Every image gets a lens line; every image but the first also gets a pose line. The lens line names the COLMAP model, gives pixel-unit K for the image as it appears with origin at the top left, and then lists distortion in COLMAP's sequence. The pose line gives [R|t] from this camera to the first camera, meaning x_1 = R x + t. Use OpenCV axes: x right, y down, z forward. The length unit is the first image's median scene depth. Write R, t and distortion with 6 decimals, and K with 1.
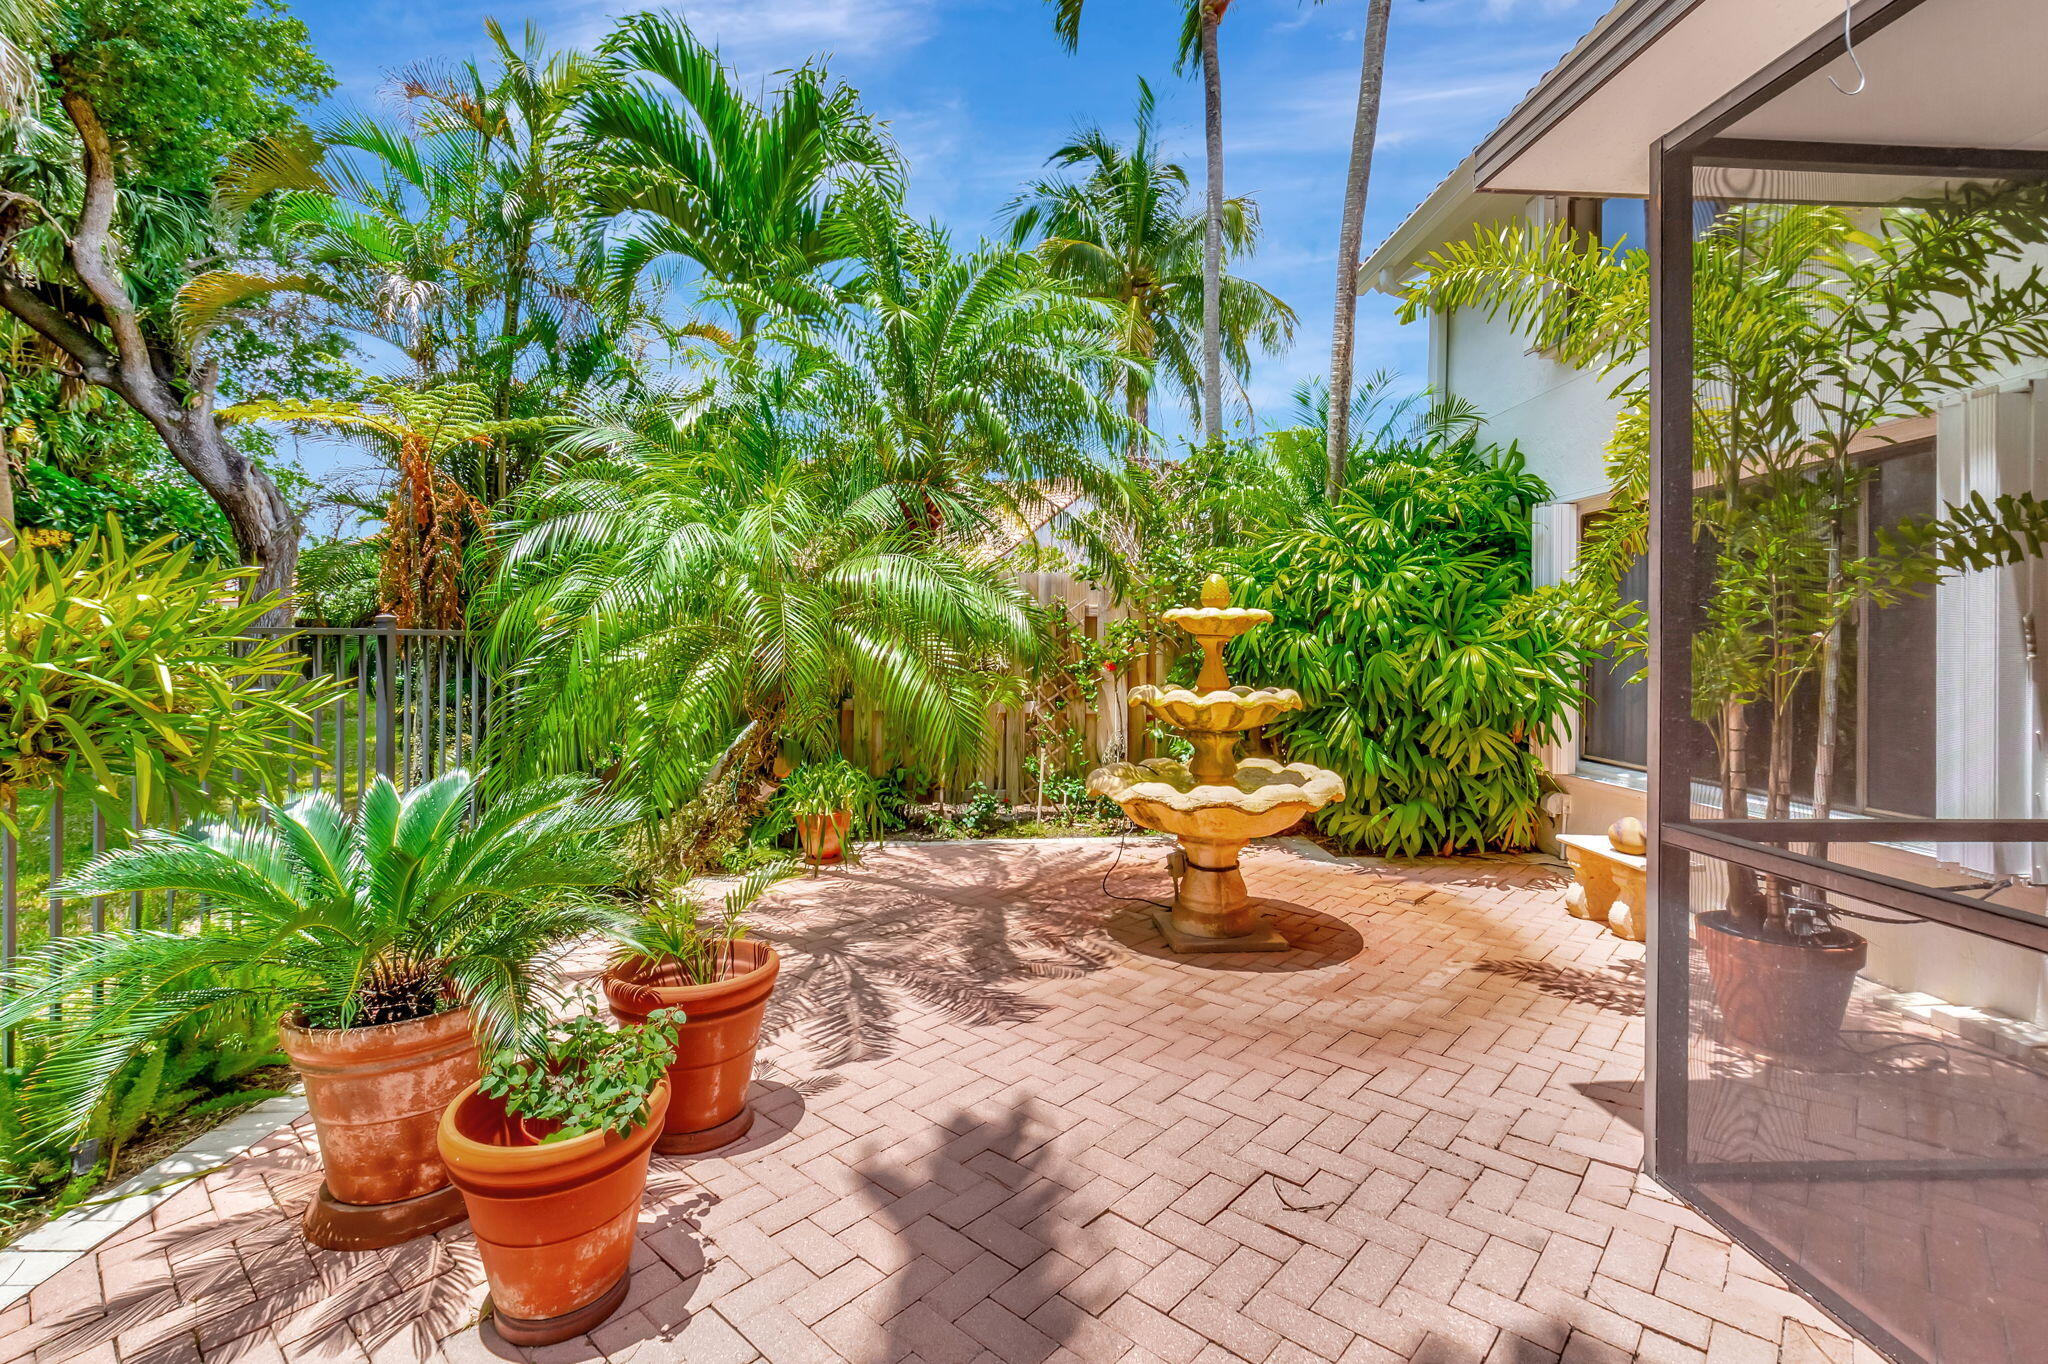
lens RADIAL K [[913.1, 0, 1003.6], [0, 913.1, 640.2], [0, 0, 1]] dist [0.000647, 0.000846]
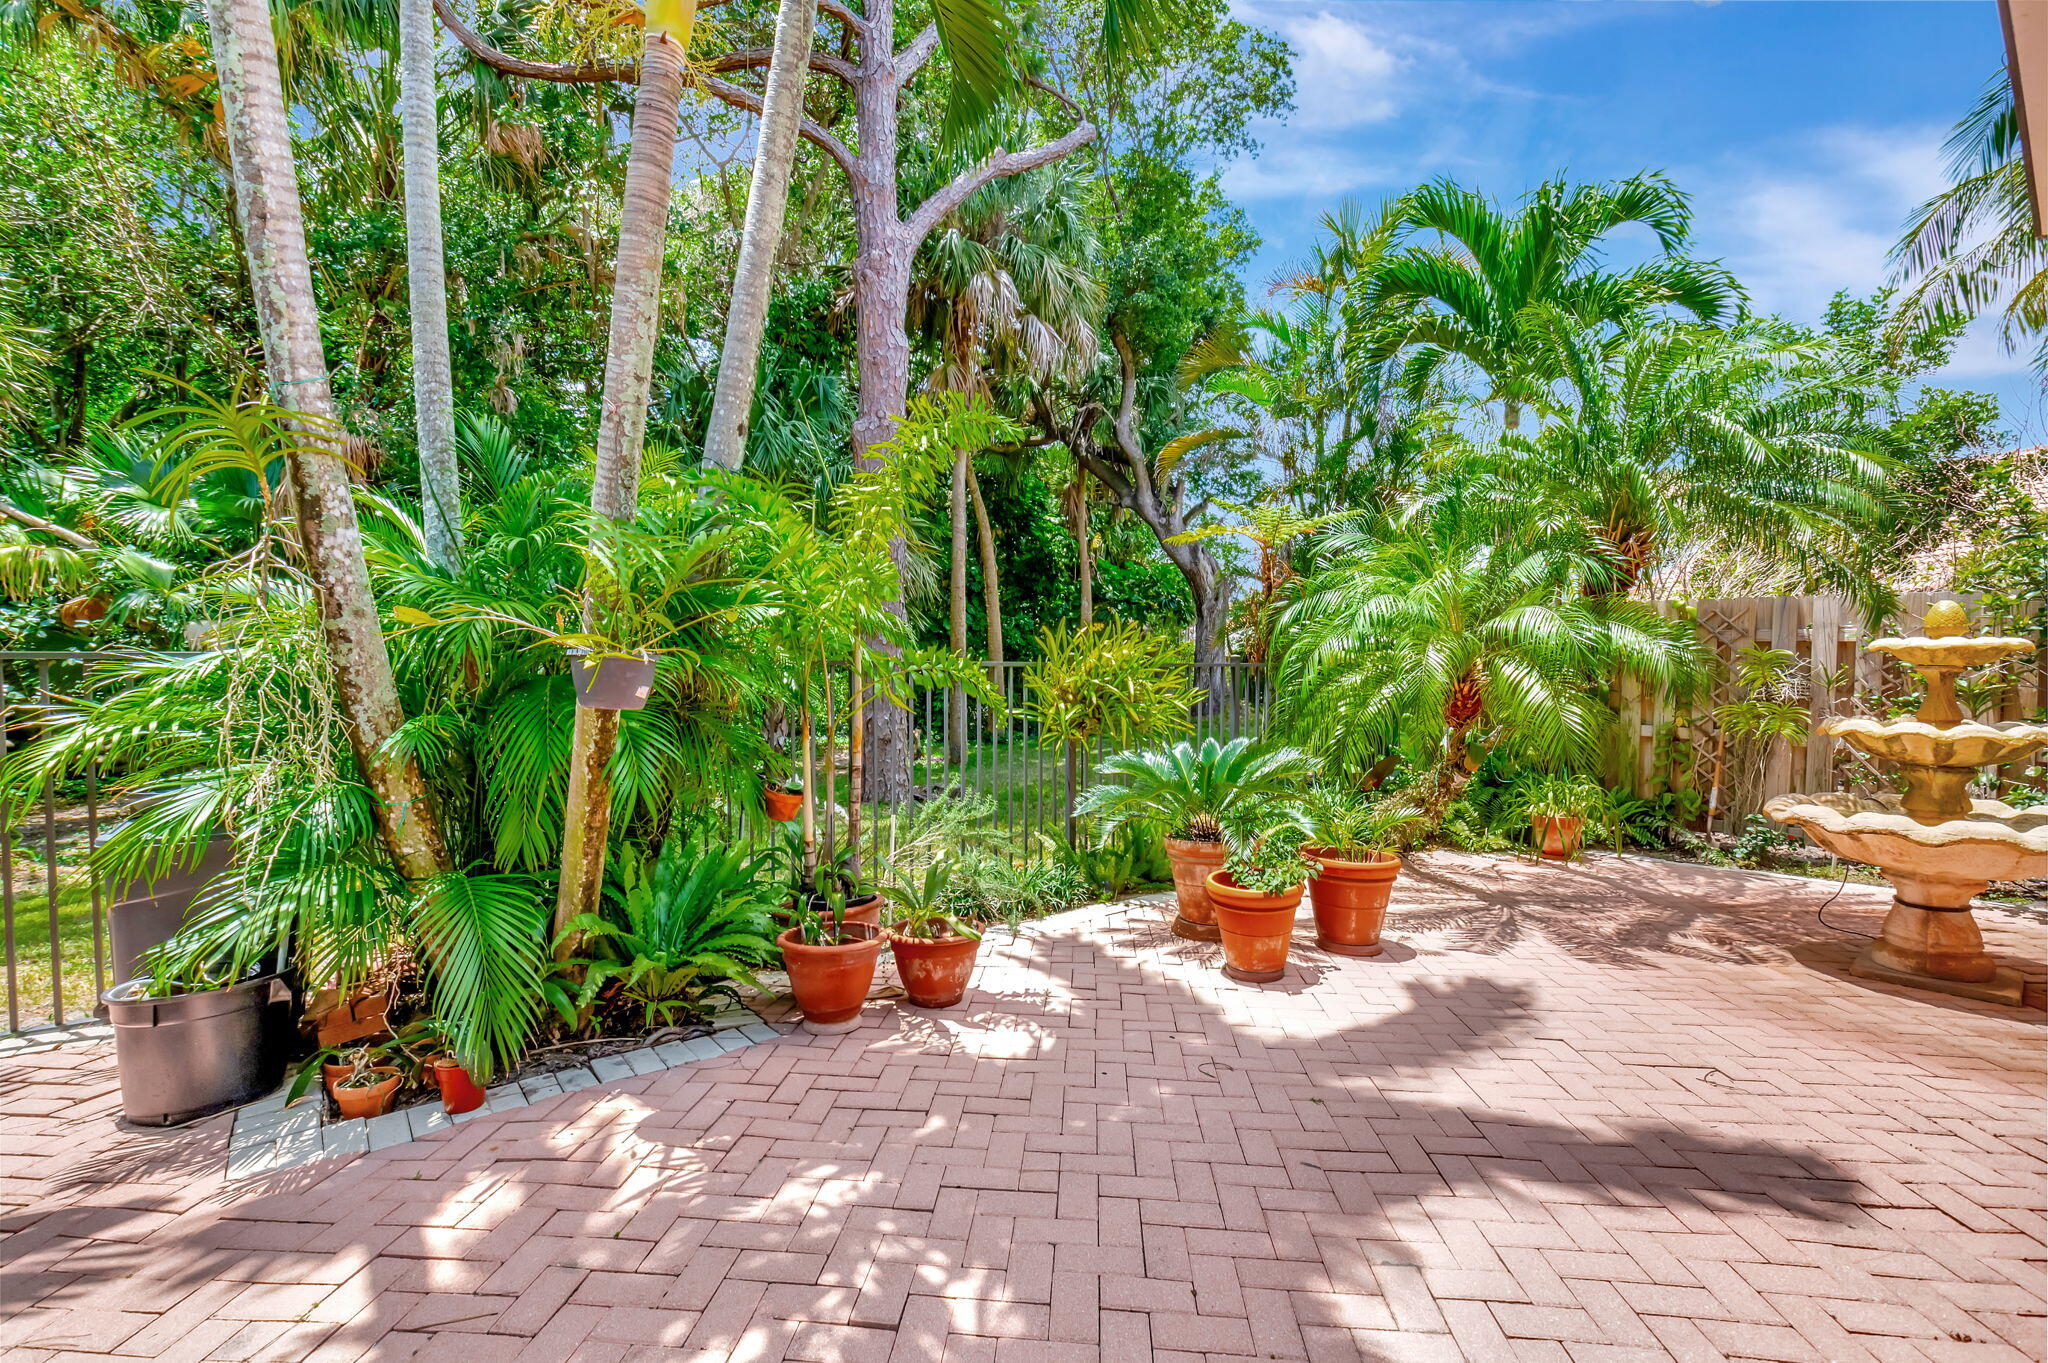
lens RADIAL K [[913.1, 0, 1020.3], [0, 913.1, 674.5], [0, 0, 1]] dist [0.000647, 0.000846]
pose [[0.618271, 0.005559, -0.785945, 0.407259], [0.000233, 0.999974, 0.007257, -0.003450], [0.785965, -0.004670, 0.618254, -0.362968]]
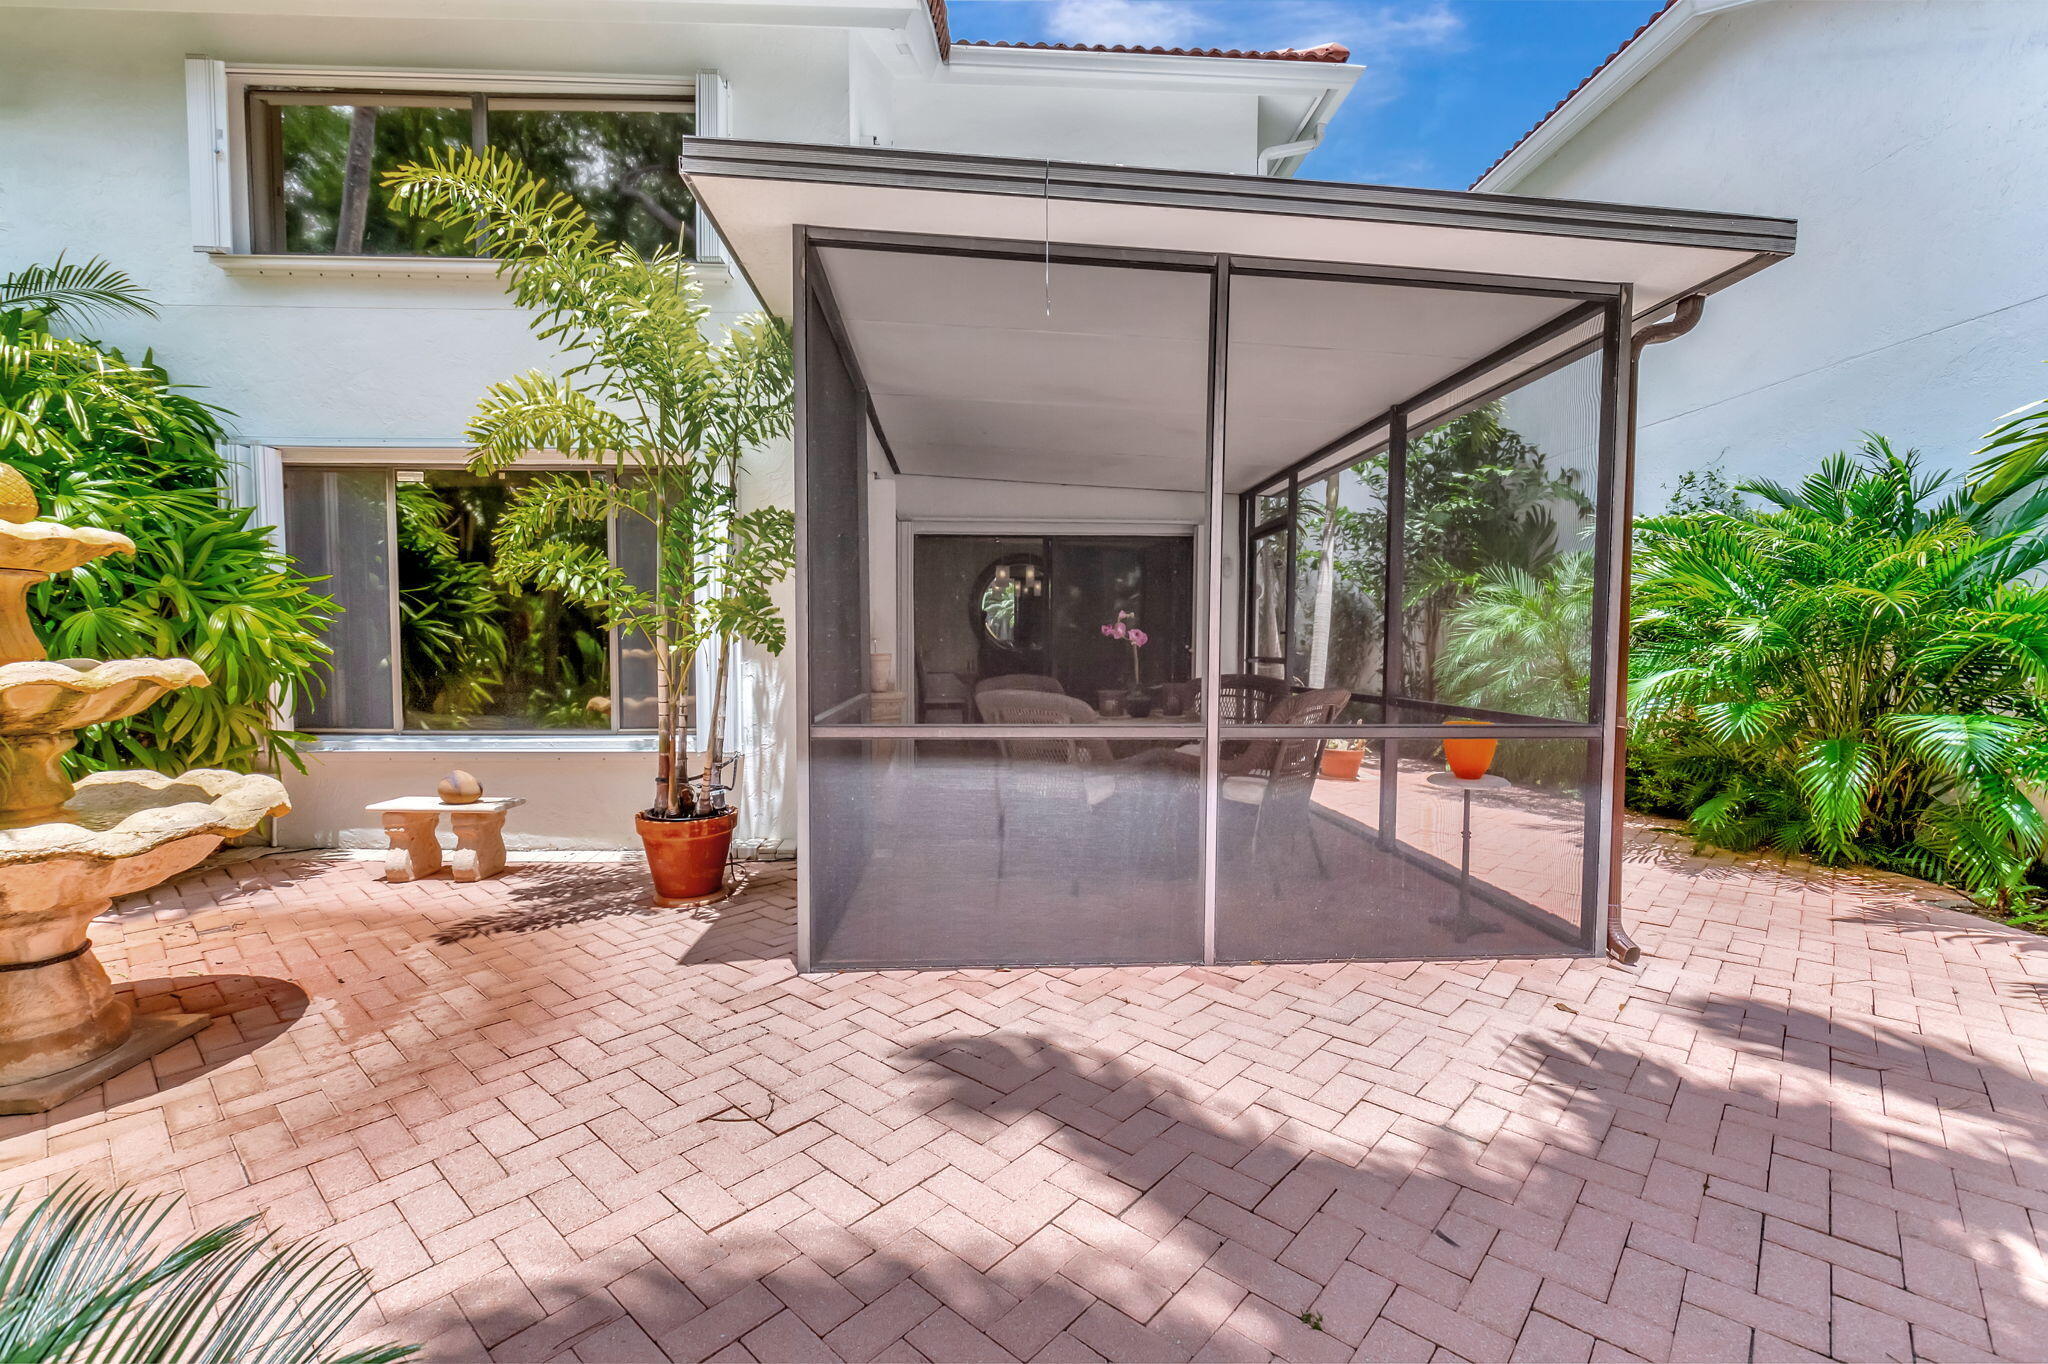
lens RADIAL K [[913.1, 0, 1018.9], [0, 913.1, 689.3], [0, 0, 1]] dist [0.000647, 0.000846]
pose [[-0.004933, -0.066065, 0.997803, -0.379429], [-0.009335, 0.997775, 0.066017, 0.026689], [-0.999944, -0.008988, -0.005539, 0.376567]]
